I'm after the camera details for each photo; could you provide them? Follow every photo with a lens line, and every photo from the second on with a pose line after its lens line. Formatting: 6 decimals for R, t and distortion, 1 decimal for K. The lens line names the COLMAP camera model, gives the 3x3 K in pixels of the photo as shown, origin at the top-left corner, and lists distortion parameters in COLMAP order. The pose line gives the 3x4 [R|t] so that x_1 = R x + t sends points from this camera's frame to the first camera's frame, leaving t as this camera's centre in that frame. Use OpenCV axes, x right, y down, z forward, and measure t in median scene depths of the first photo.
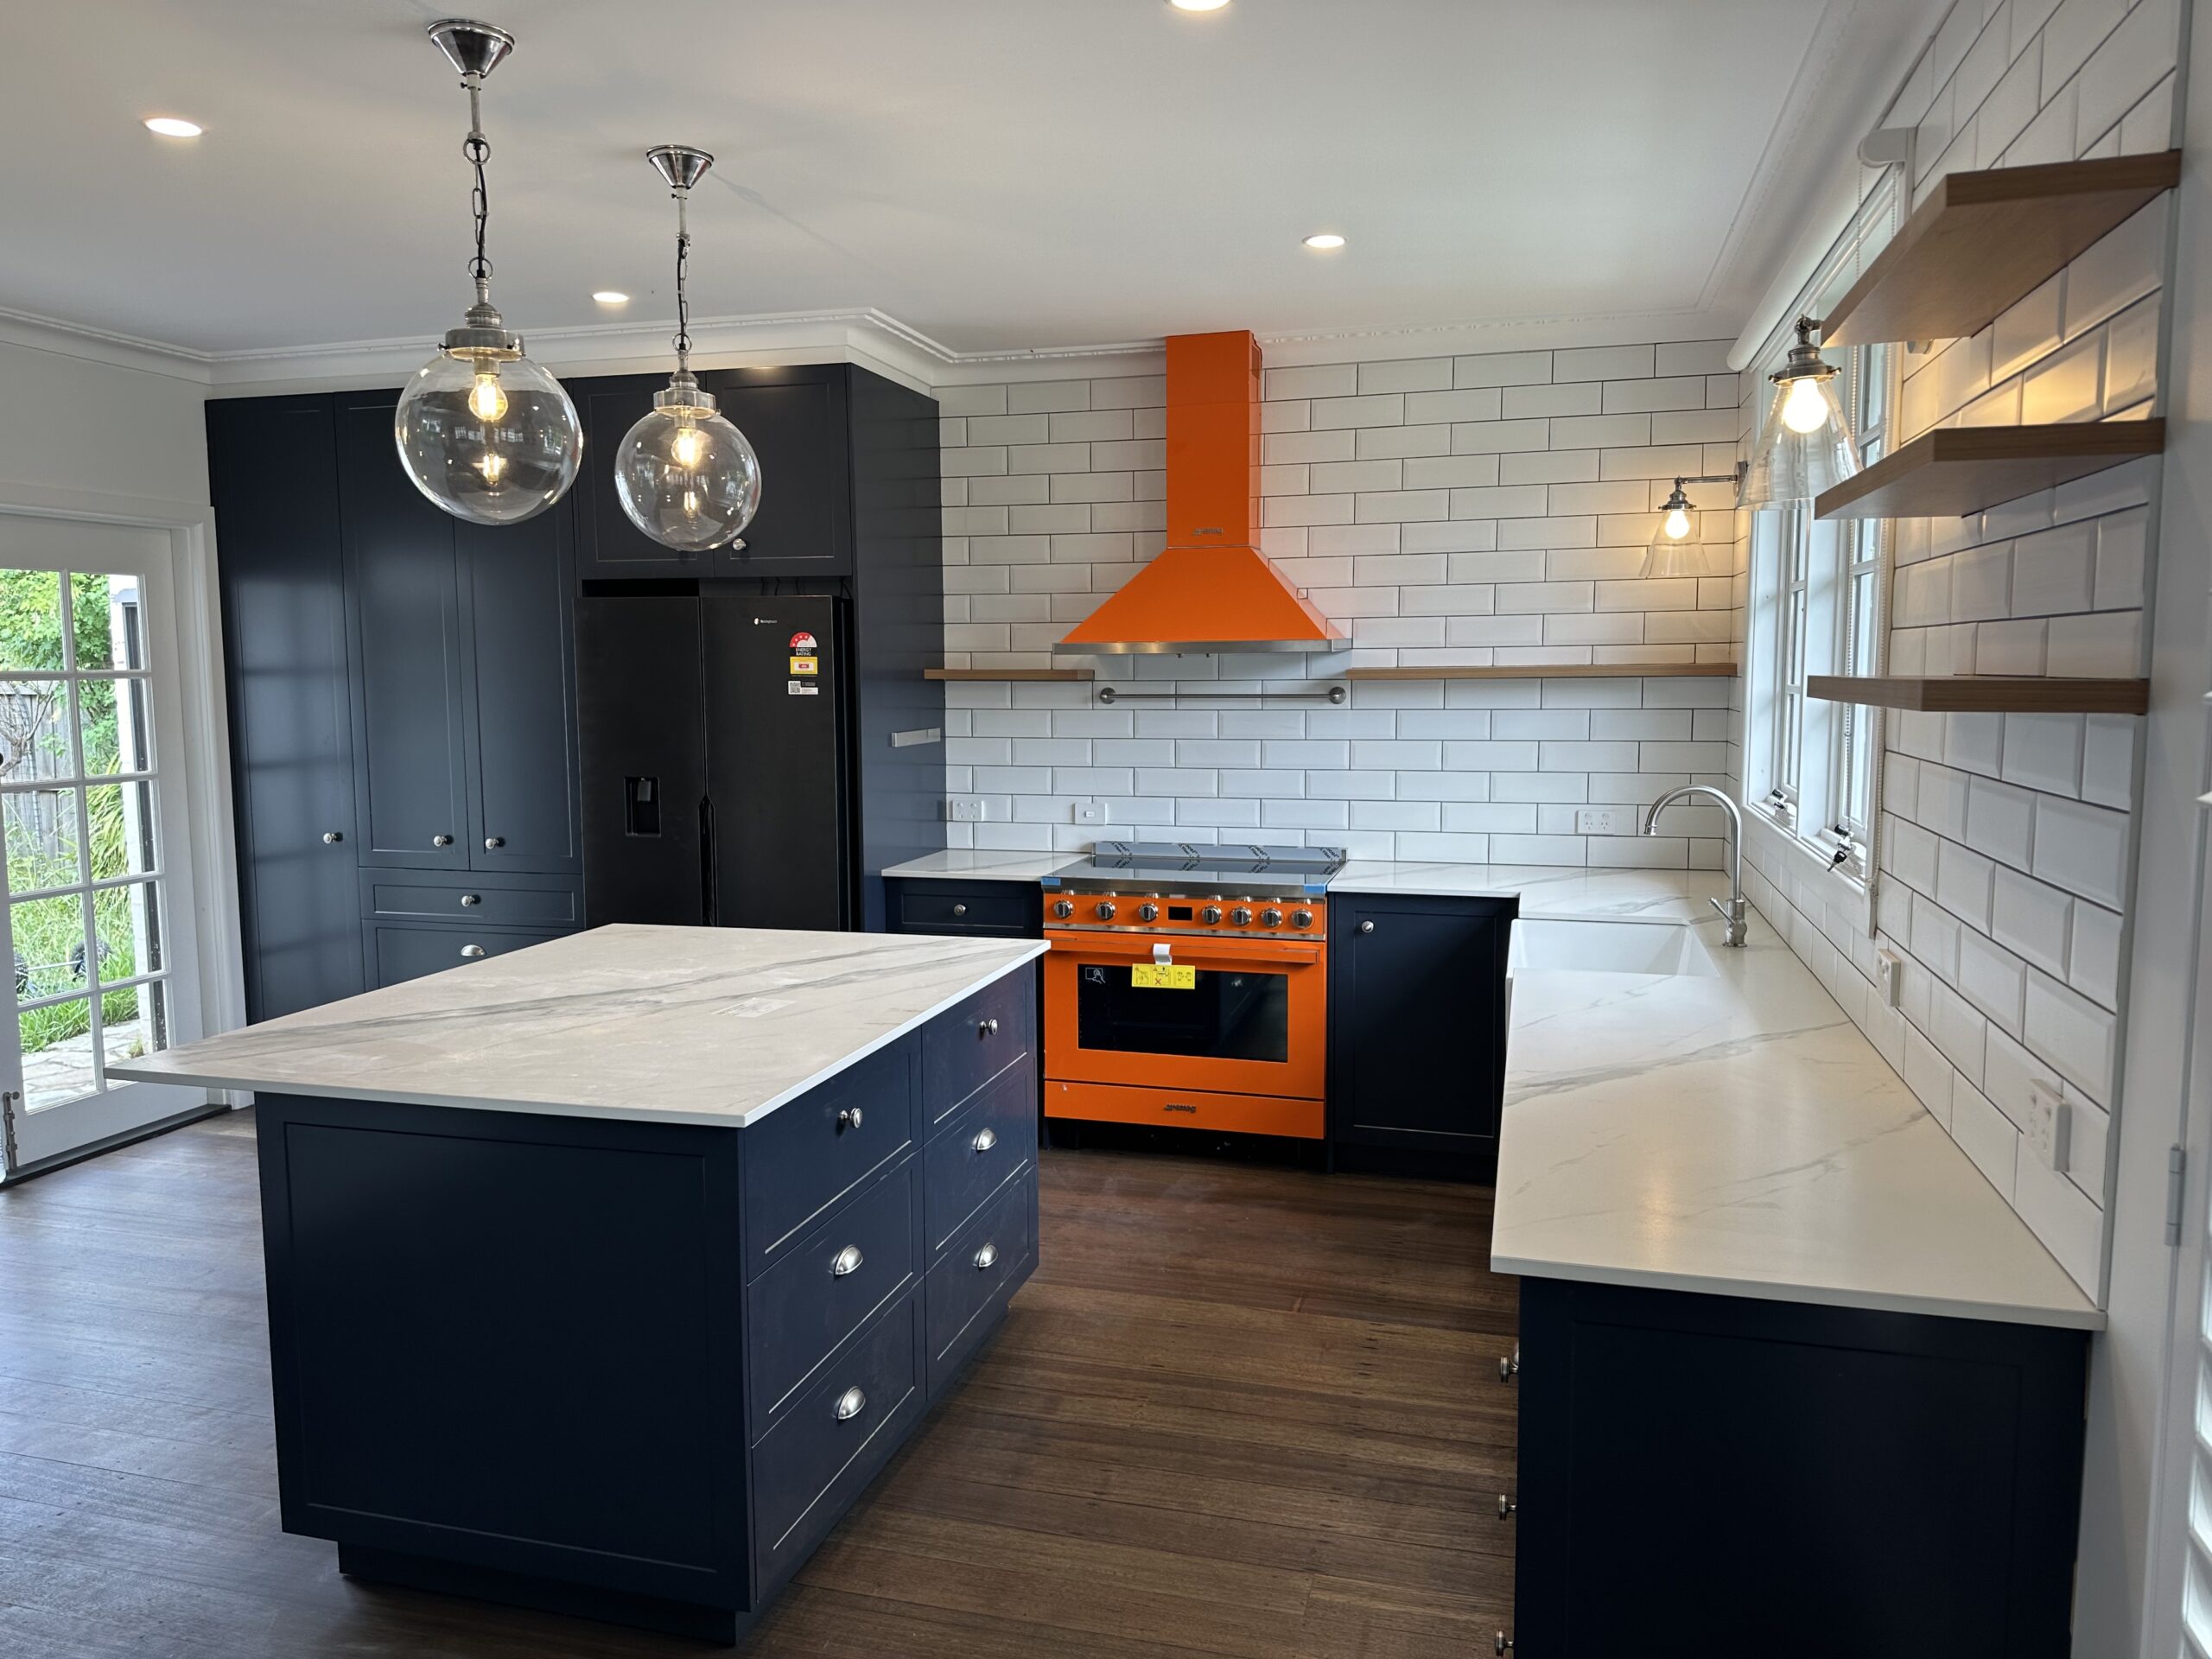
lens RADIAL K [[1548.5, 0, 1109.1], [0, 1548.5, 818.9], [0, 0, 1]] dist [0.192416, -0.328030]
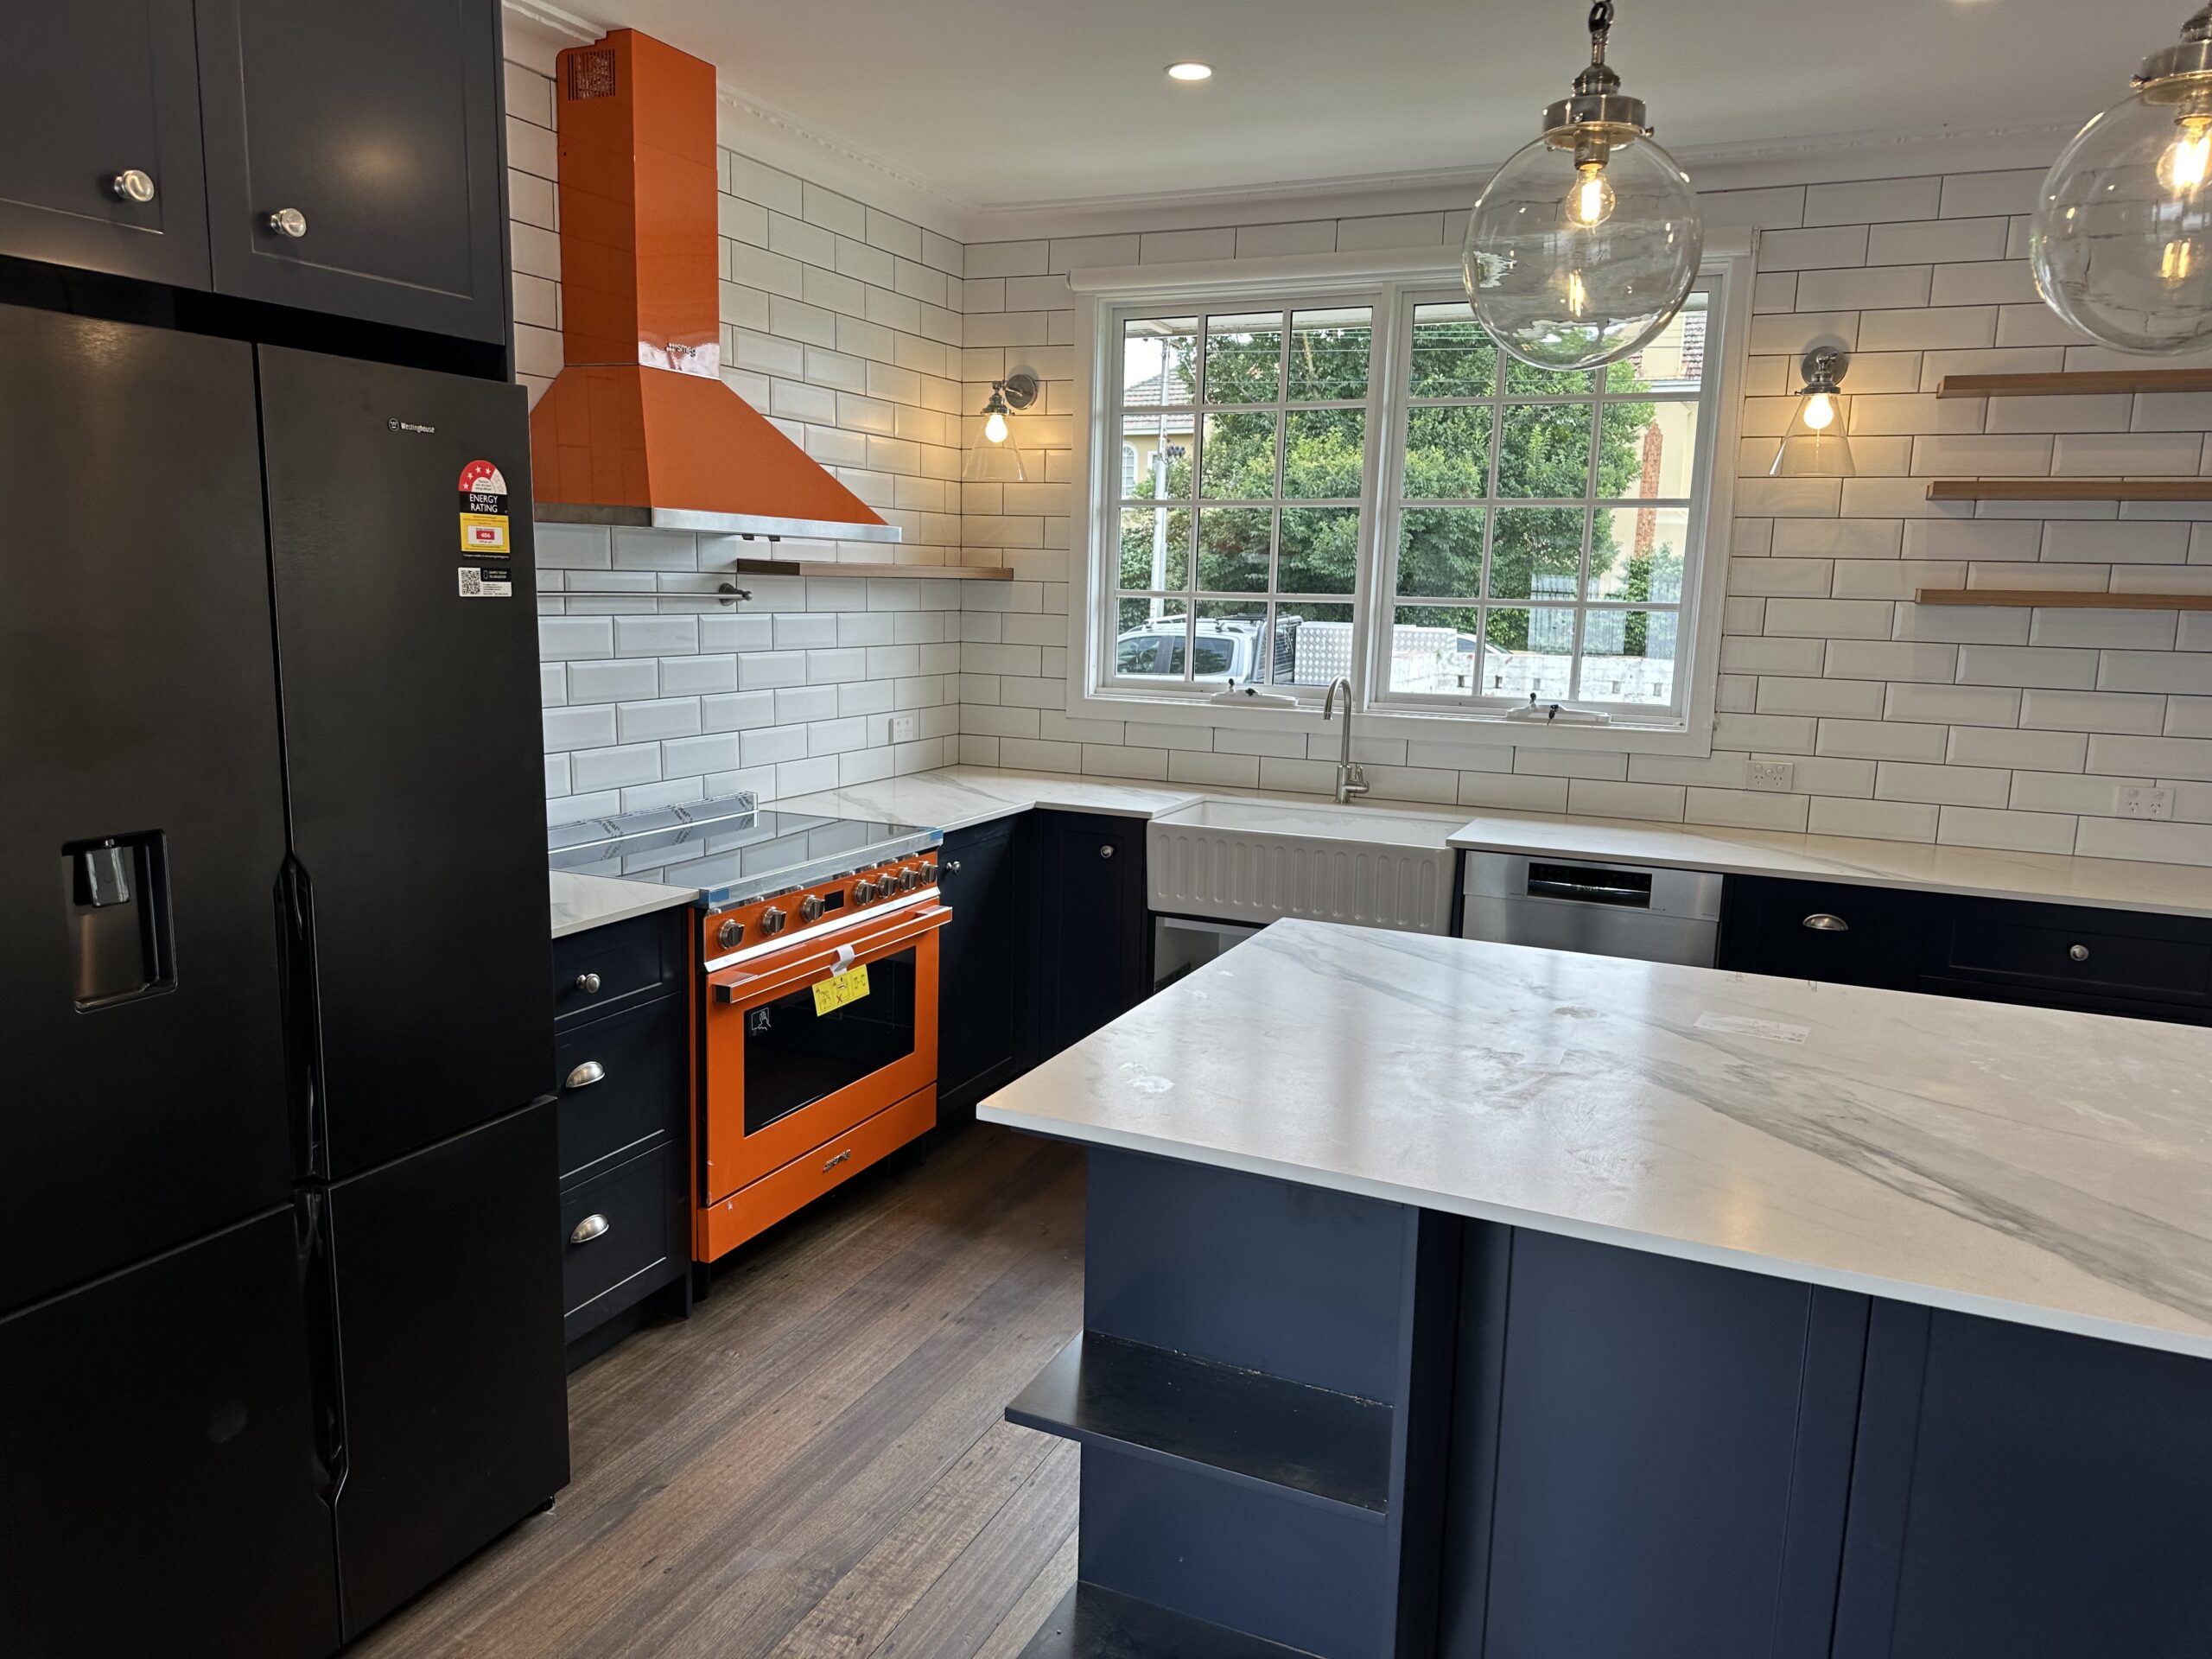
lens RADIAL K [[1544.2, 0, 1095.7], [0, 1544.2, 843.7], [0, 0, 1]] dist [0.175484, -0.337510]
pose [[0.156834, -0.158912, 0.974756, -0.646589], [0.074087, 0.986082, 0.148838, -0.065151], [-0.984842, 0.048874, 0.166425, 0.764956]]
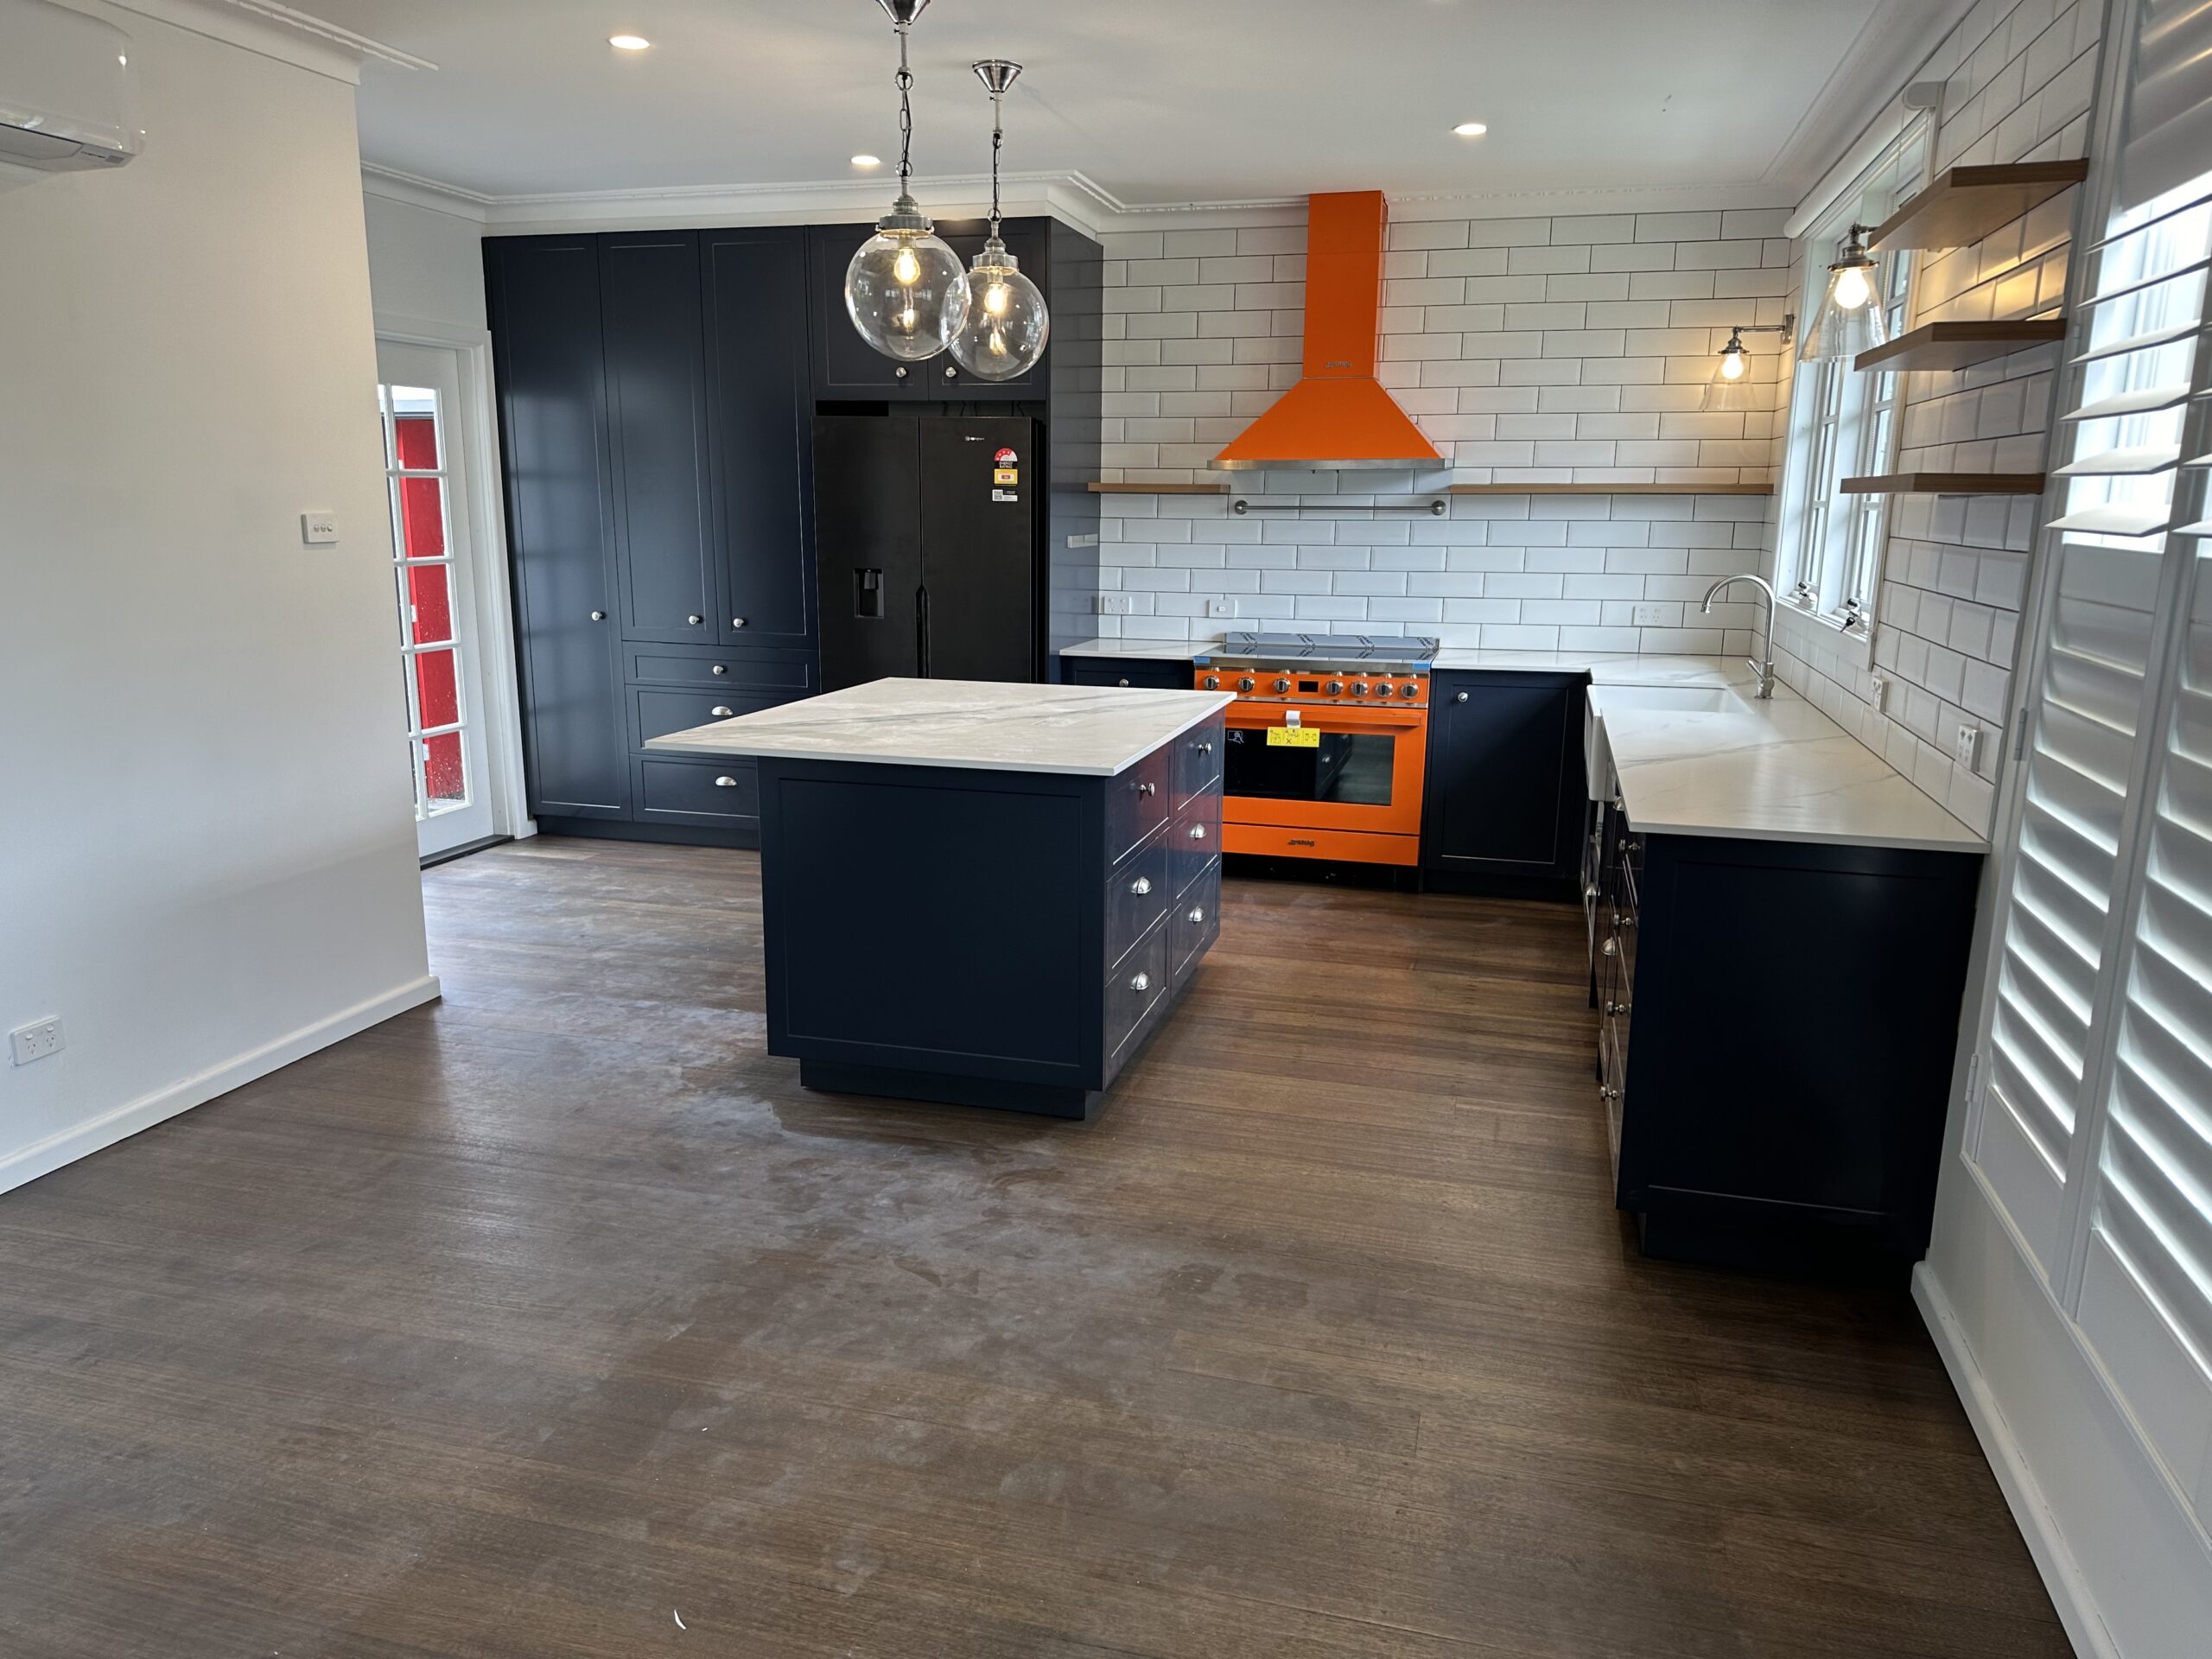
lens RADIAL K [[1544.2, 0, 1095.7], [0, 1544.2, 843.7], [0, 0, 1]] dist [0.175484, -0.337510]
pose [[0.999866, 0.016373, -0.000702, -0.122223], [-0.016171, 0.992676, 0.119717, 0.040416], [0.002656, -0.119690, 0.992808, -0.246989]]
